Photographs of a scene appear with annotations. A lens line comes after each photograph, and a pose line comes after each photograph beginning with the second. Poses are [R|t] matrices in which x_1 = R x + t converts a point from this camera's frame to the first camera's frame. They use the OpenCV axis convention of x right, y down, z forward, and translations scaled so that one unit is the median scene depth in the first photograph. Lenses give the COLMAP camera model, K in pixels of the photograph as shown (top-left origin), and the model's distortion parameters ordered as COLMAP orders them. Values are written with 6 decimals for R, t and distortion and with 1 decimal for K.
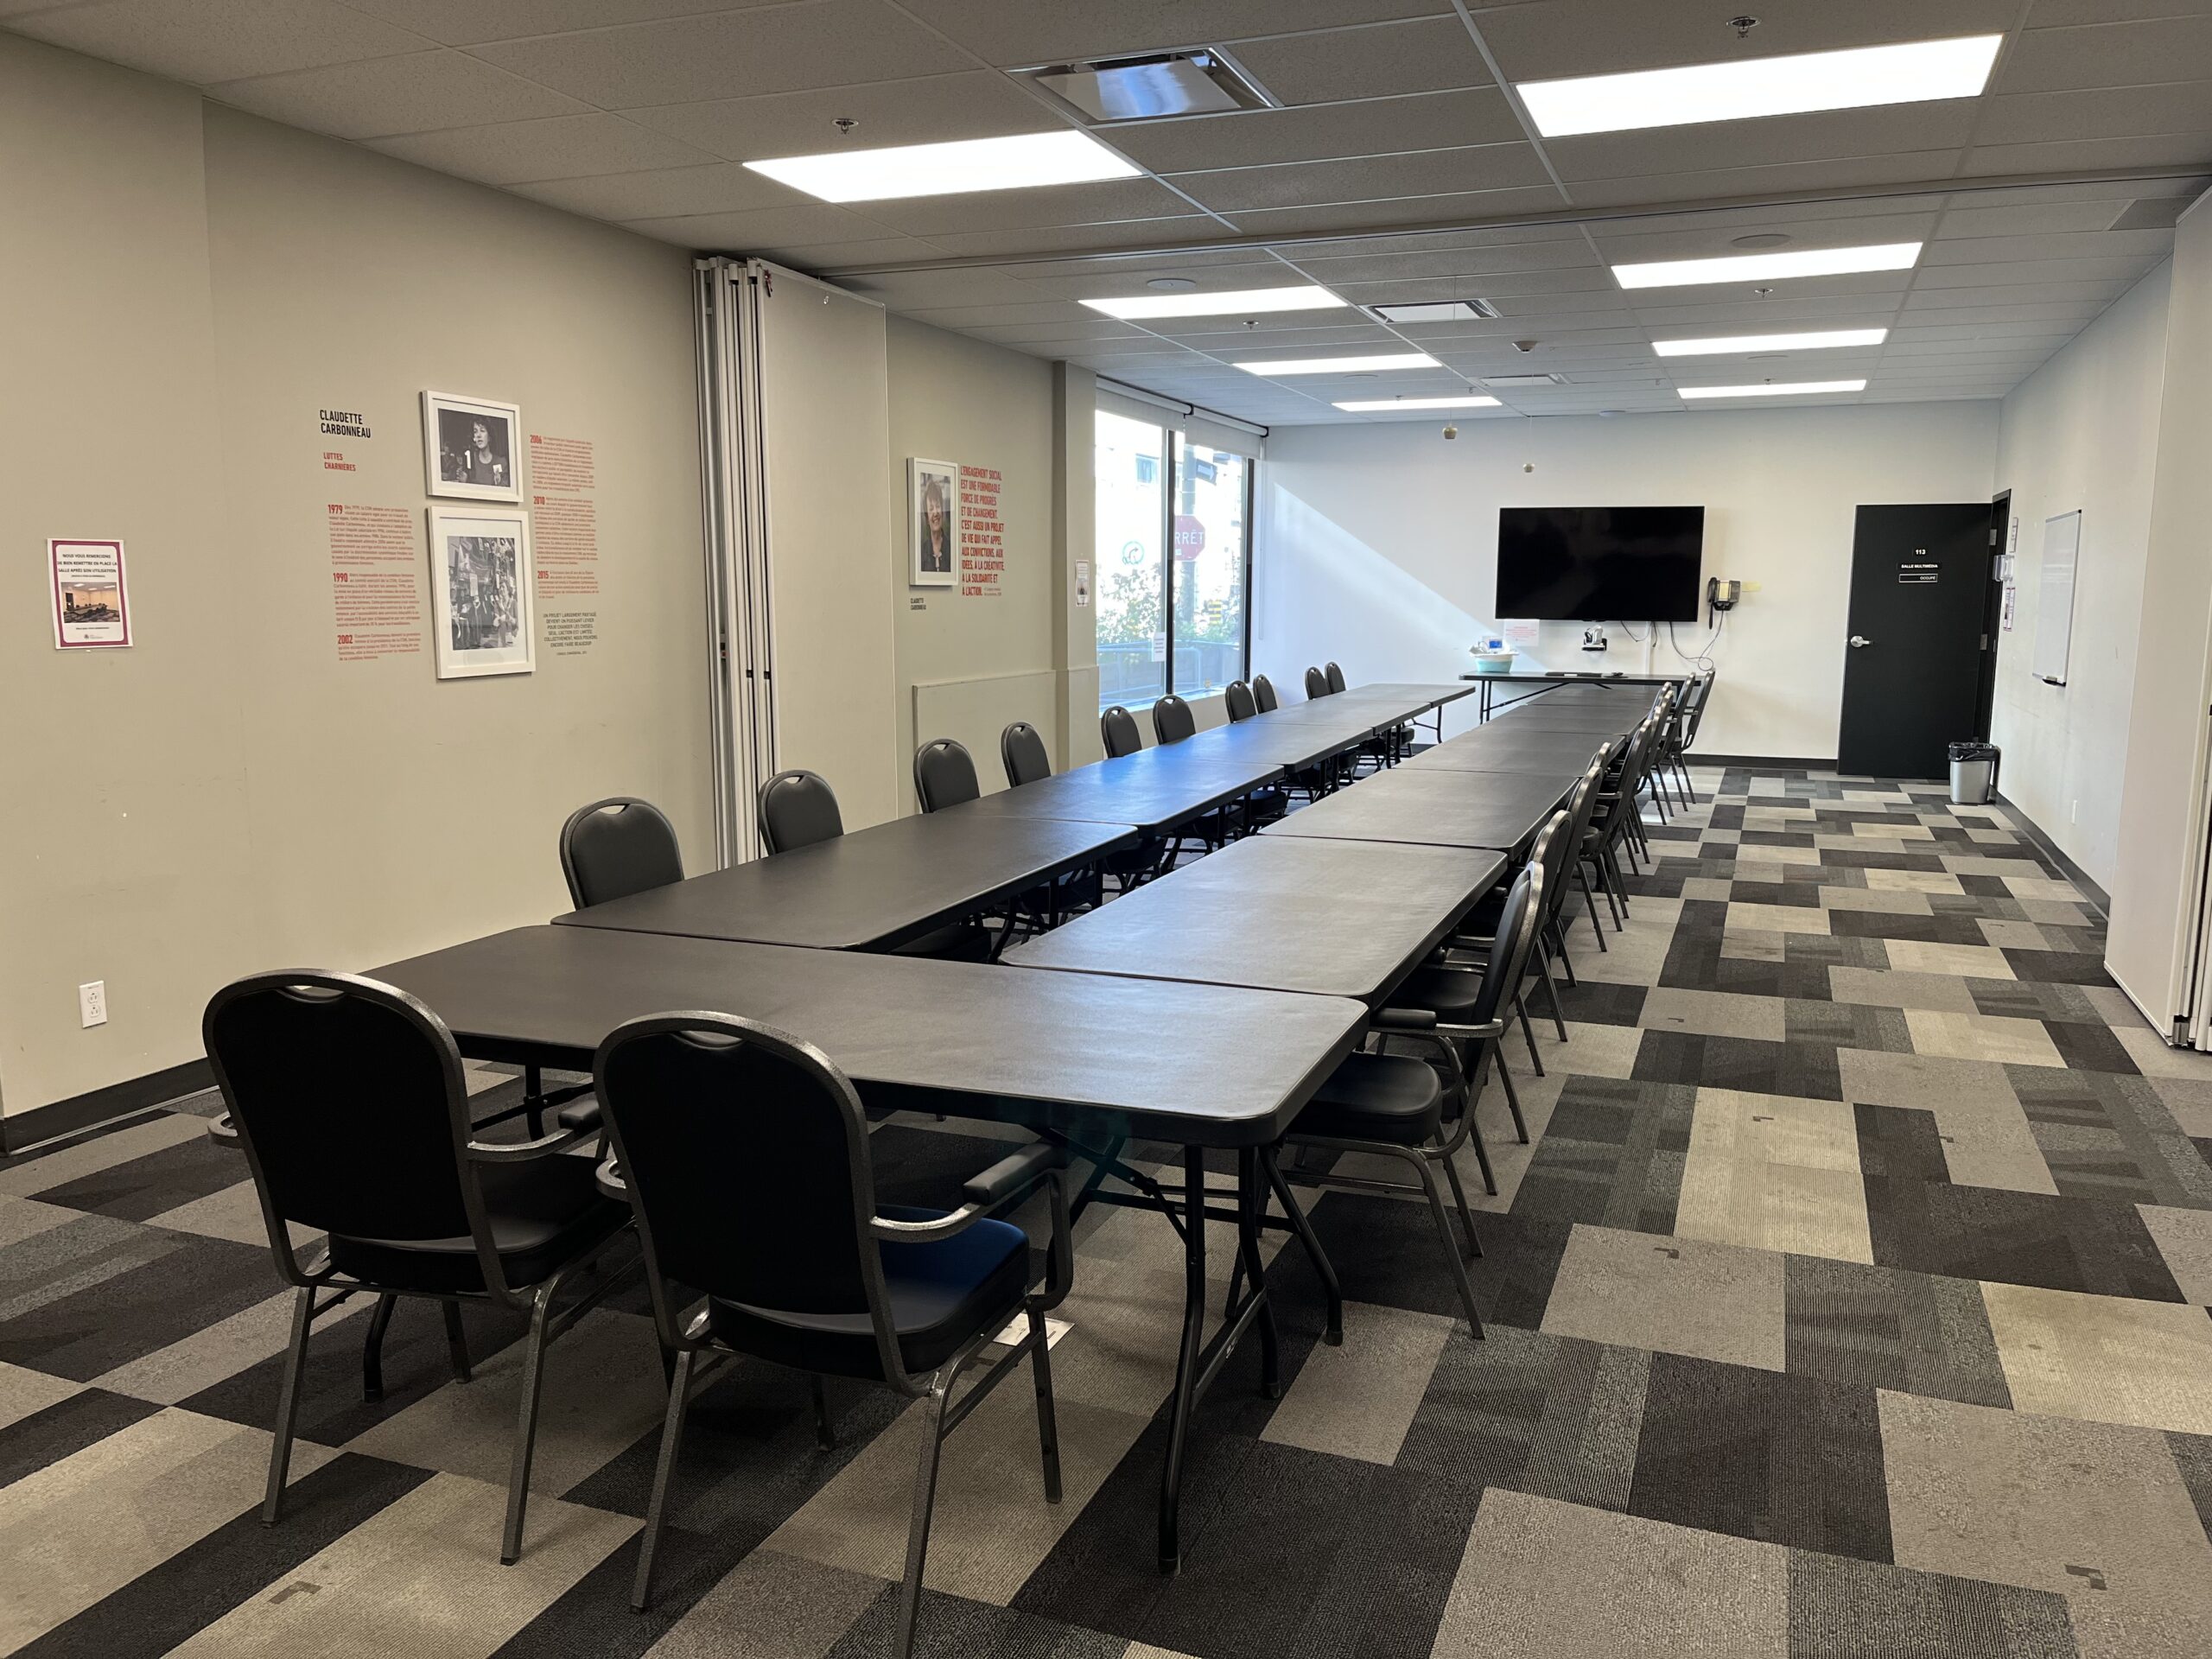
lens RADIAL K [[1657.7, 0, 1142.2], [0, 1657.7, 838.0], [0, 0, 1]] dist [0.078117, -0.095631]
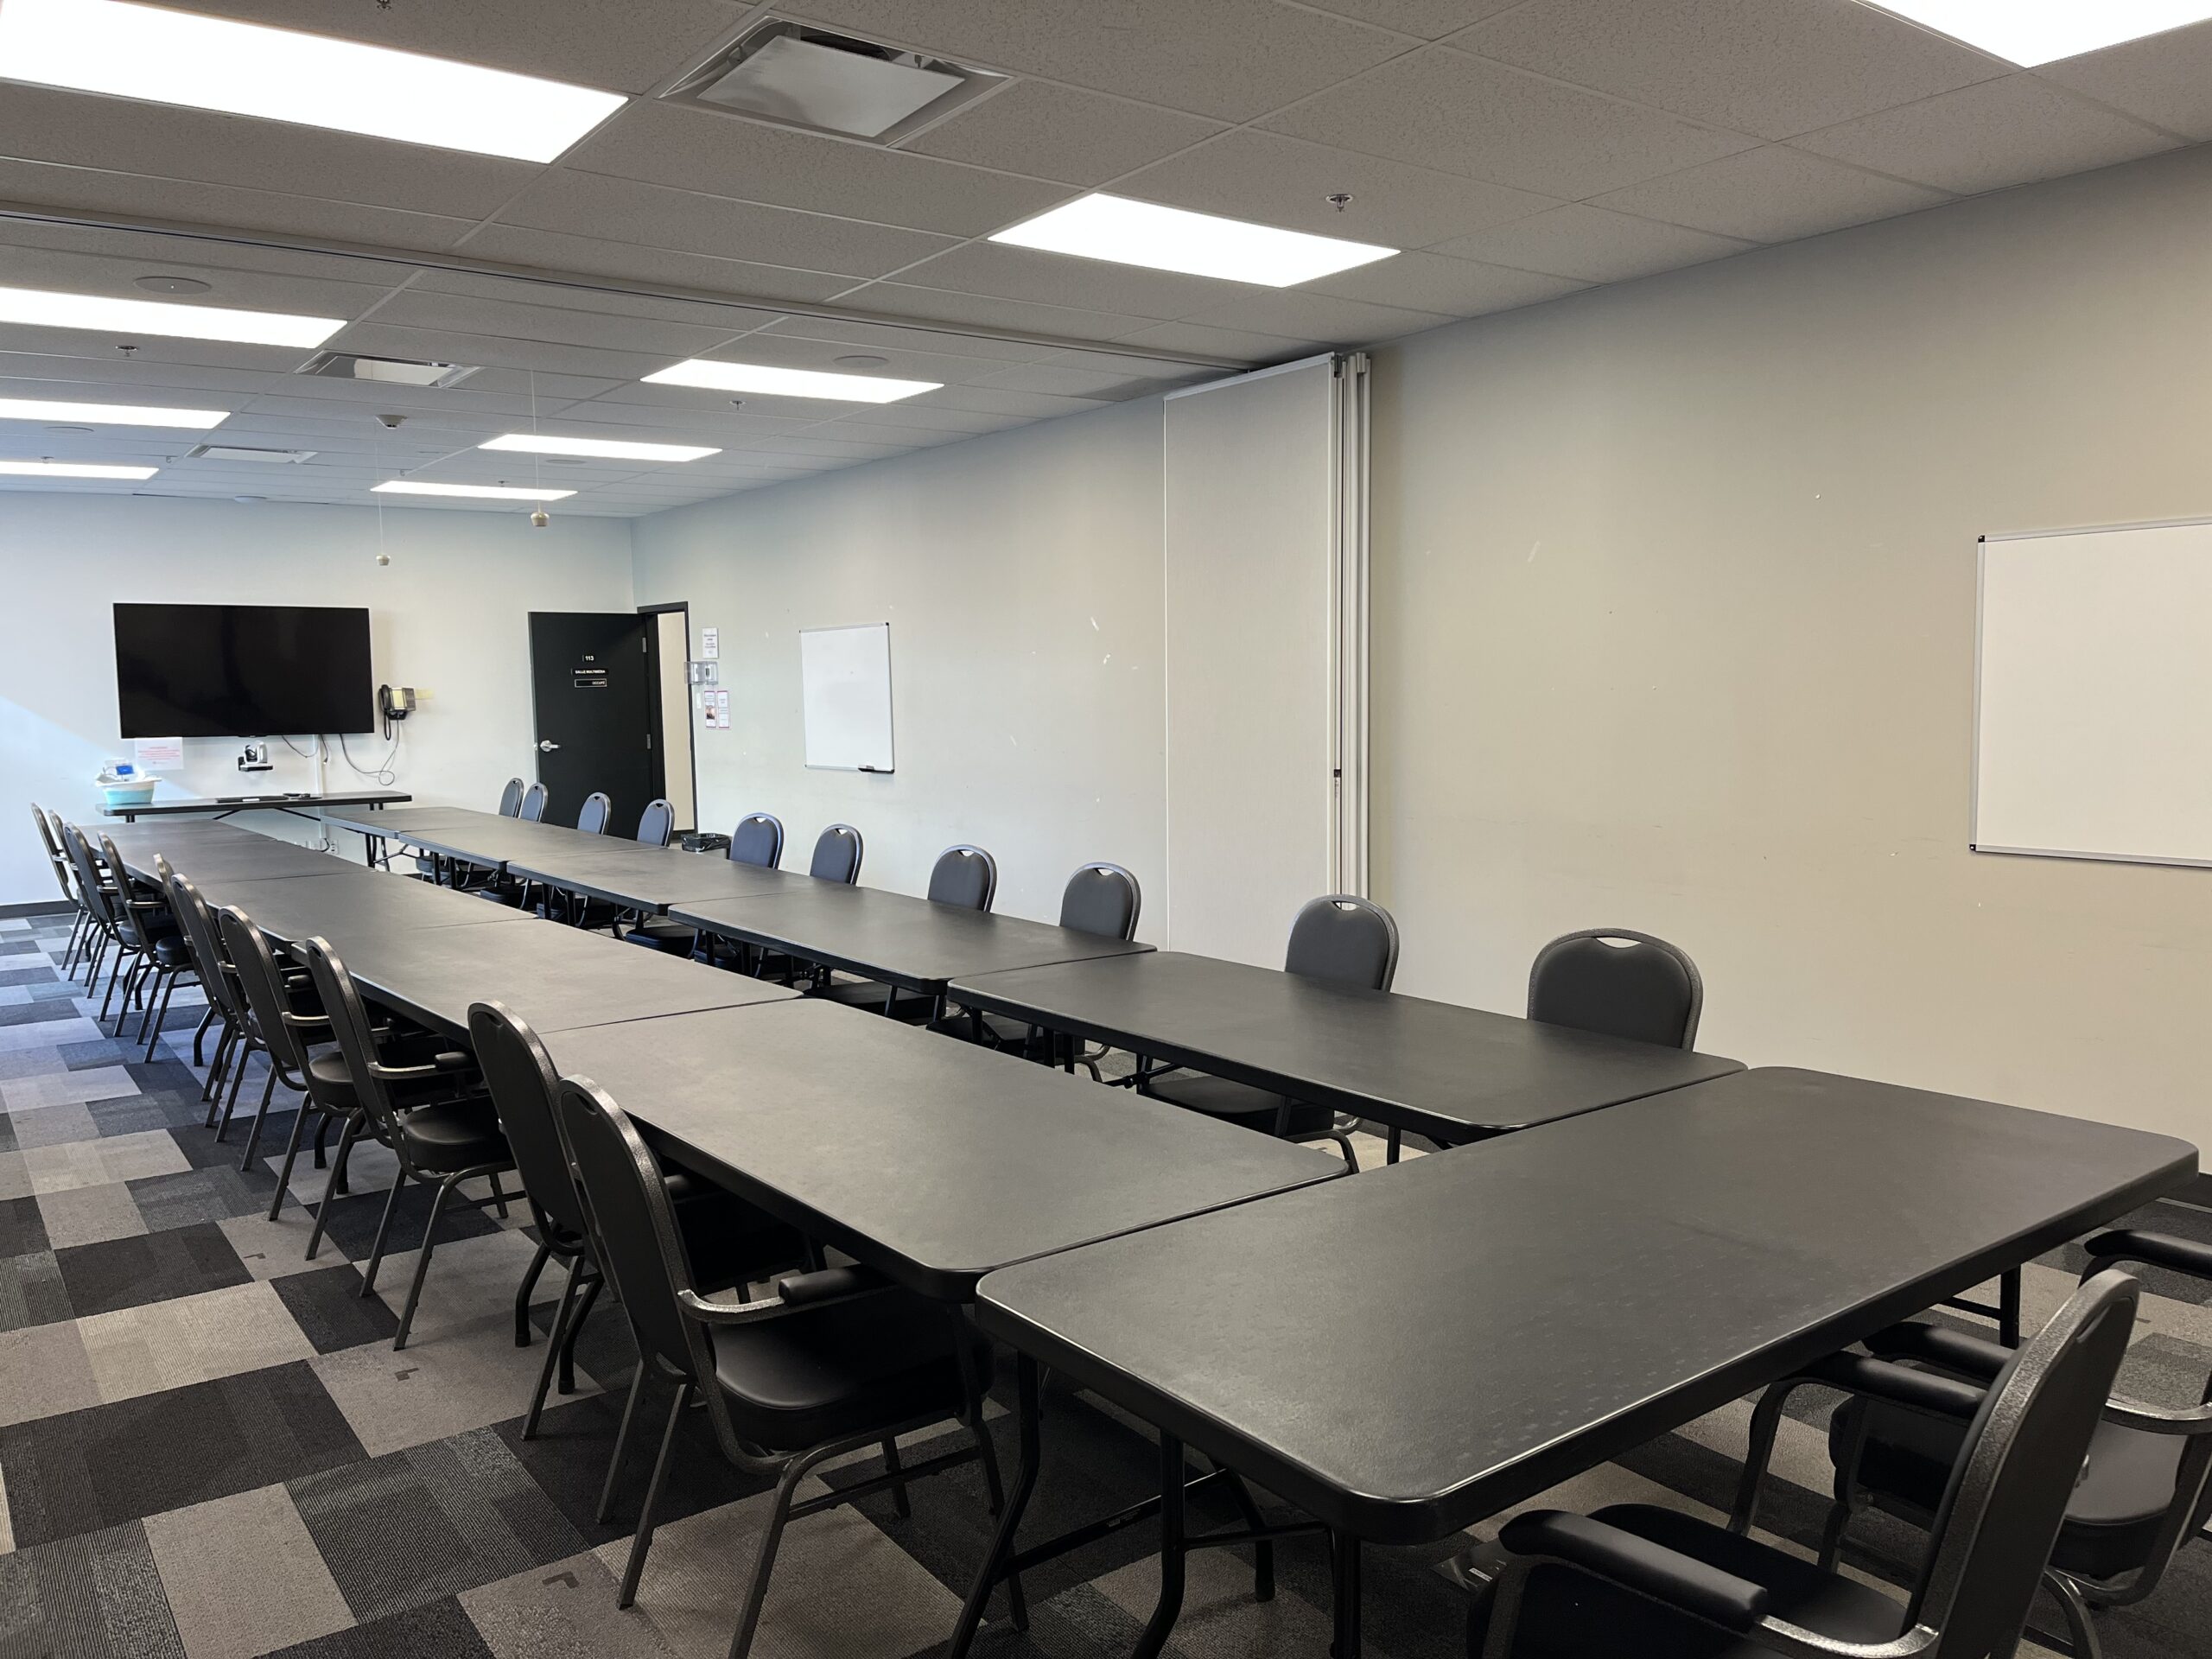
lens RADIAL K [[1657.7, 0, 1142.2], [0, 1657.7, 838.0], [0, 0, 1]] dist [0.078117, -0.095631]
pose [[0.547879, -0.093977, 0.831262, -0.208646], [0.148396, 0.988829, 0.013984, -0.022326], [-0.823290, 0.115694, 0.555705, 0.145924]]
